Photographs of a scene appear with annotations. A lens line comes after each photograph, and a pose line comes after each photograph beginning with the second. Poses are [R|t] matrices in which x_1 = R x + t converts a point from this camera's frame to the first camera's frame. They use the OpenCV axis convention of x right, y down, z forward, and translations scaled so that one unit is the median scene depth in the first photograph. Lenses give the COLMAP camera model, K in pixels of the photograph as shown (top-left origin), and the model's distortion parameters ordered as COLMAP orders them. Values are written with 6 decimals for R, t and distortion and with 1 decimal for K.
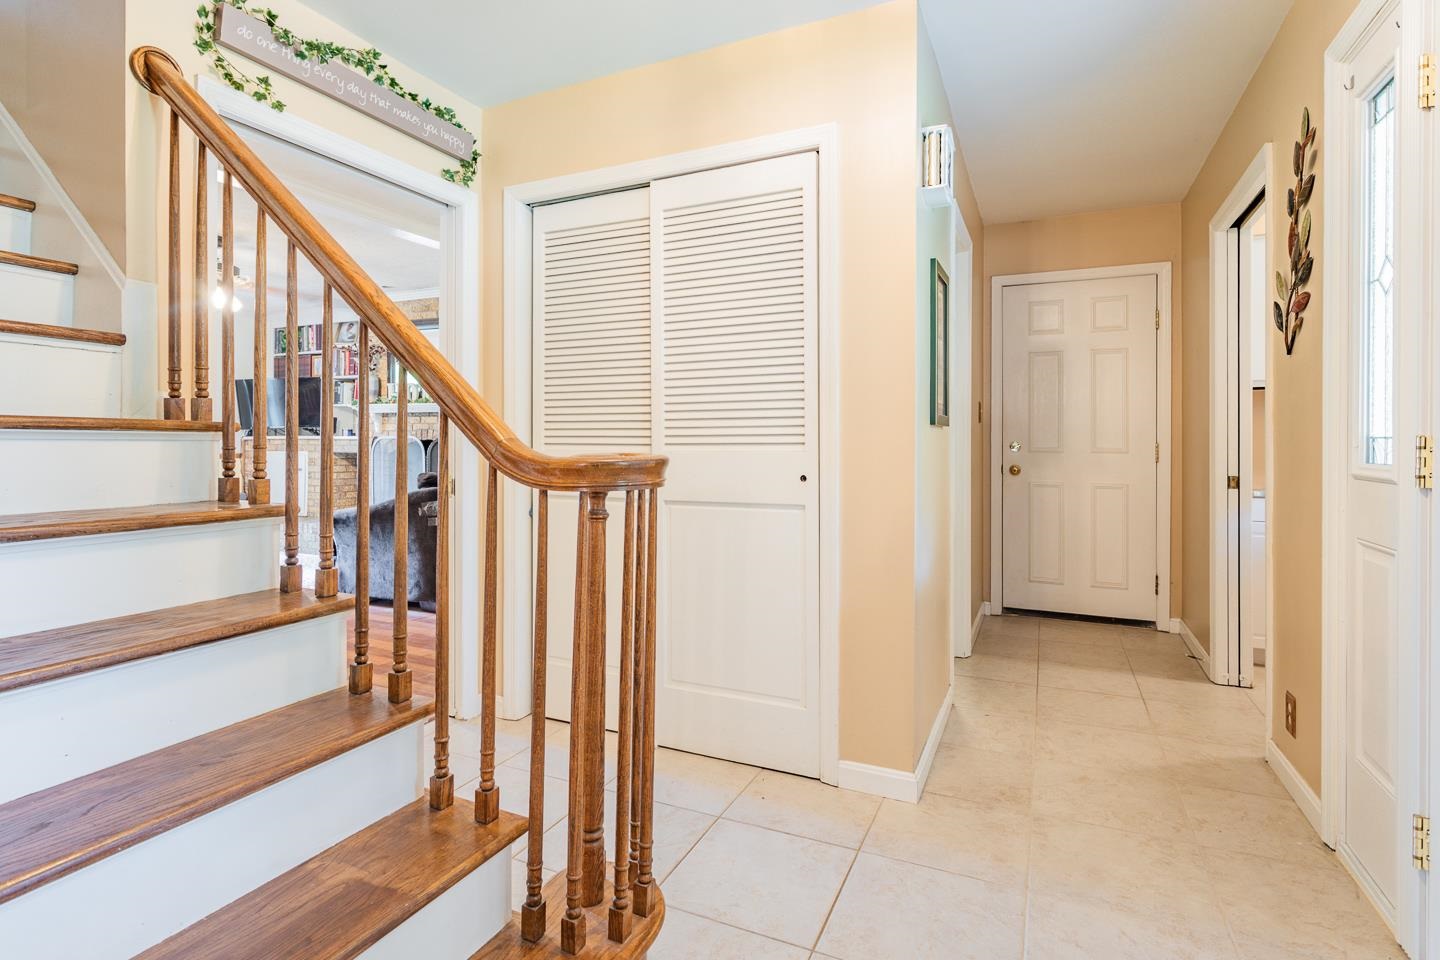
lens RADIAL K [[691.0, 0, 717.3], [0, 691.0, 443.9], [0, 0, 1]] dist [0.000588, 0.000513]
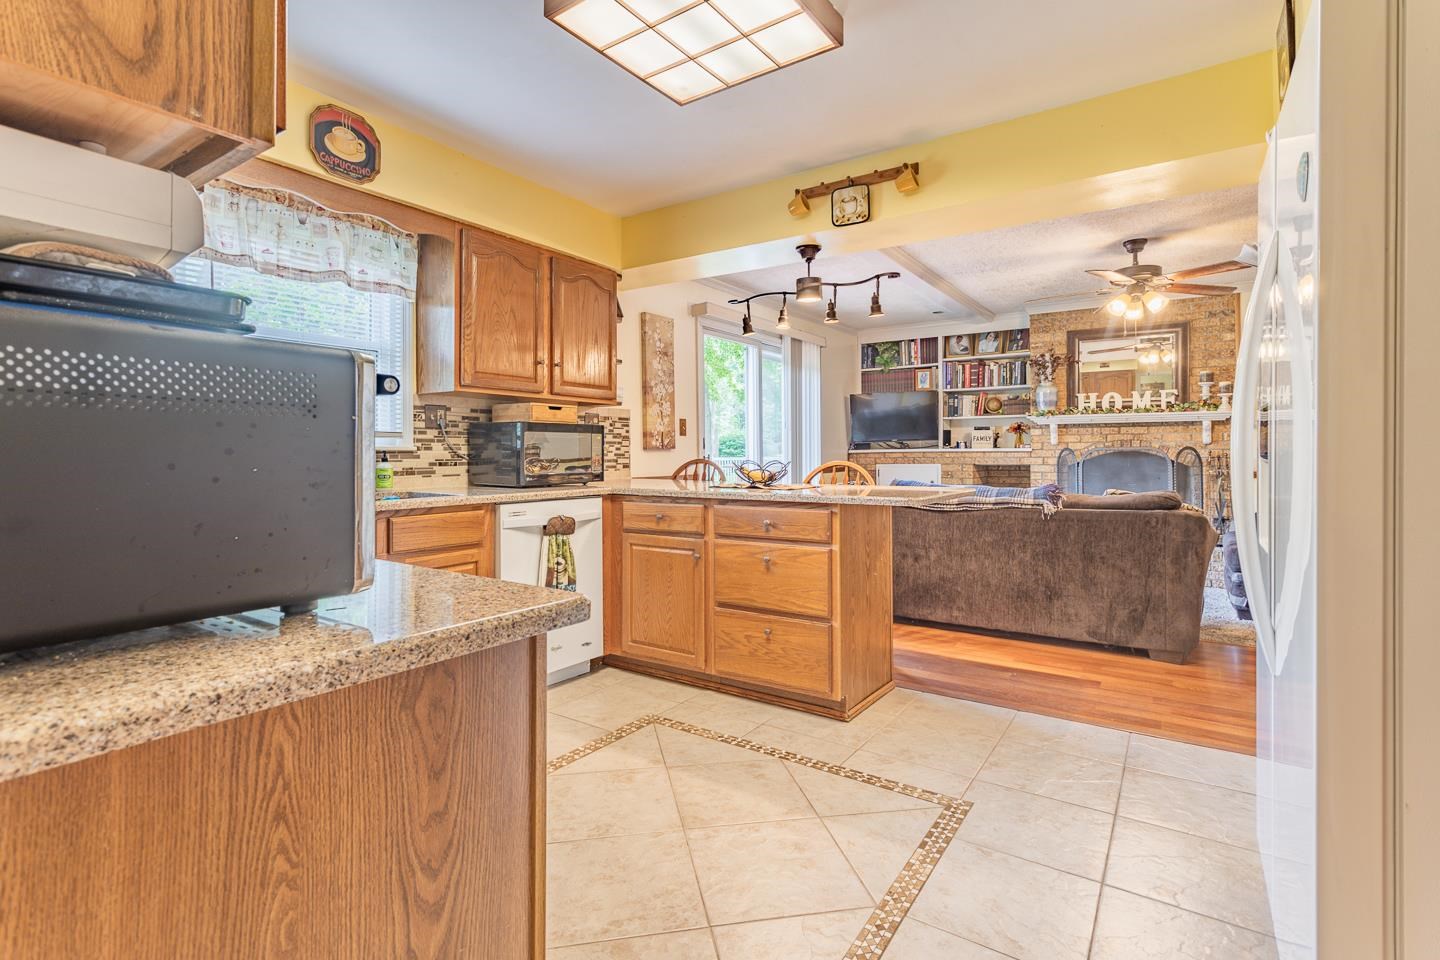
lens RADIAL K [[691.0, 0, 720.3], [0, 691.0, 446.2], [0, 0, 1]] dist [0.000588, 0.000513]
pose [[0.987505, -0.013059, -0.157045, -0.785987], [0.010807, 0.999826, -0.015184, -0.004166], [0.157216, 0.013297, 0.987475, -0.036515]]
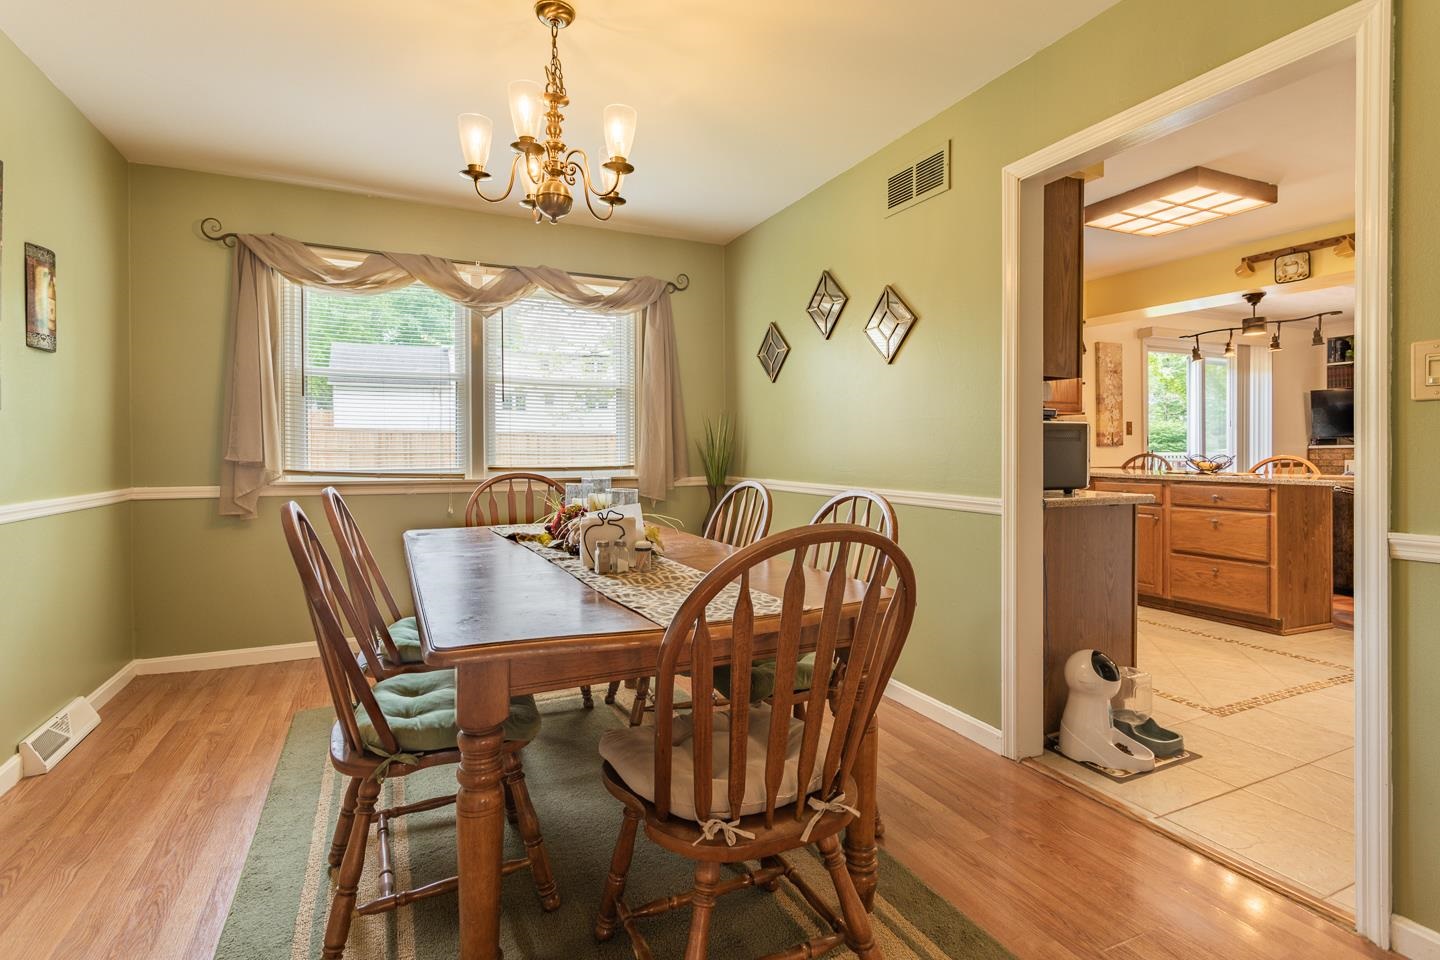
lens RADIAL K [[691.0, 0, 708.5], [0, 691.0, 454.8], [0, 0, 1]] dist [0.000588, 0.000513]
pose [[0.758098, -0.005730, -0.652115, -0.763539], [0.007444, 0.999972, -0.000134, -0.004346], [0.652098, -0.004753, 0.758120, -0.398630]]
